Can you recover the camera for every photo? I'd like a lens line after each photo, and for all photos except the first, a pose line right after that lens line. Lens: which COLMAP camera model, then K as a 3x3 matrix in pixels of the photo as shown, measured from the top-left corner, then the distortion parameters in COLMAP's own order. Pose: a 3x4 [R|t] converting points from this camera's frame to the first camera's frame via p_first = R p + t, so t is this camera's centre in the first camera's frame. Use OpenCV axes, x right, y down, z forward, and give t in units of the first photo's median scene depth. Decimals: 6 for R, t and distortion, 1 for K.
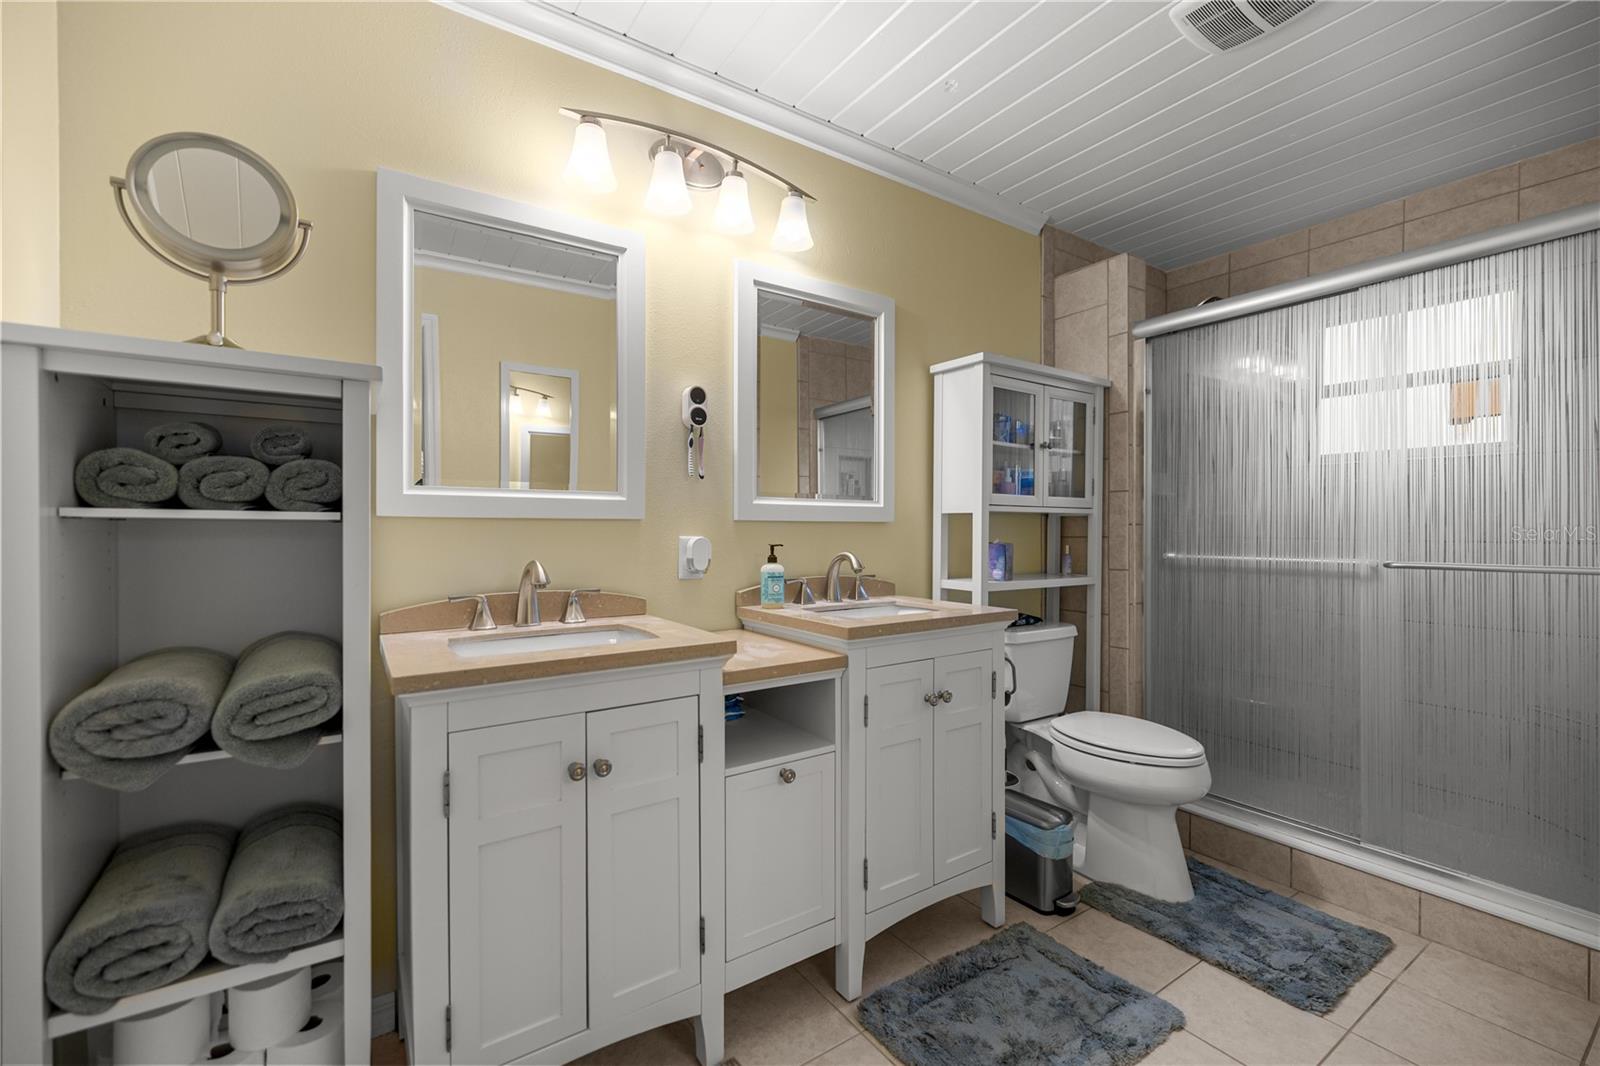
lens RADIAL K [[668.9, 0, 794.6], [0, 668.9, 529.7], [0, 0, 1]] dist [-0.003327, 0.000514]
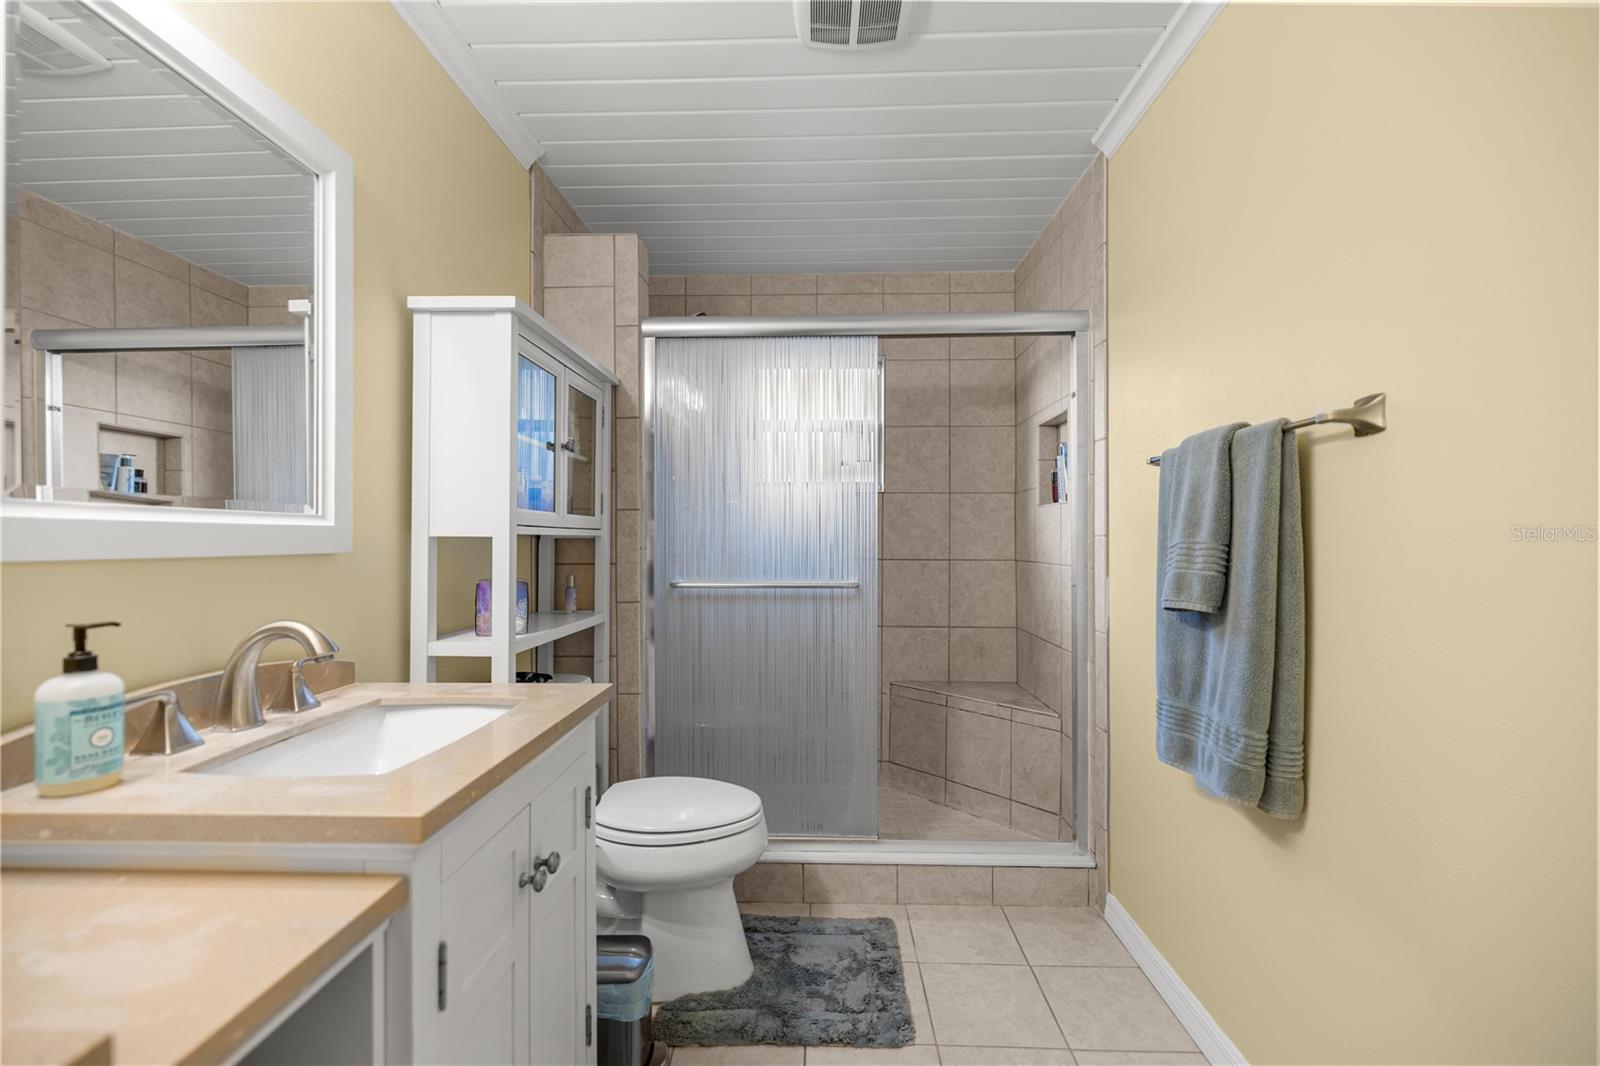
lens RADIAL K [[668.9, 0, 806.3], [0, 668.9, 534.8], [0, 0, 1]] dist [-0.003327, 0.000514]
pose [[0.581248, 0.004005, 0.813716, -0.087512], [0.002797, 0.999972, -0.006919, -0.021953], [-0.813721, 0.006298, 0.581221, 0.368873]]
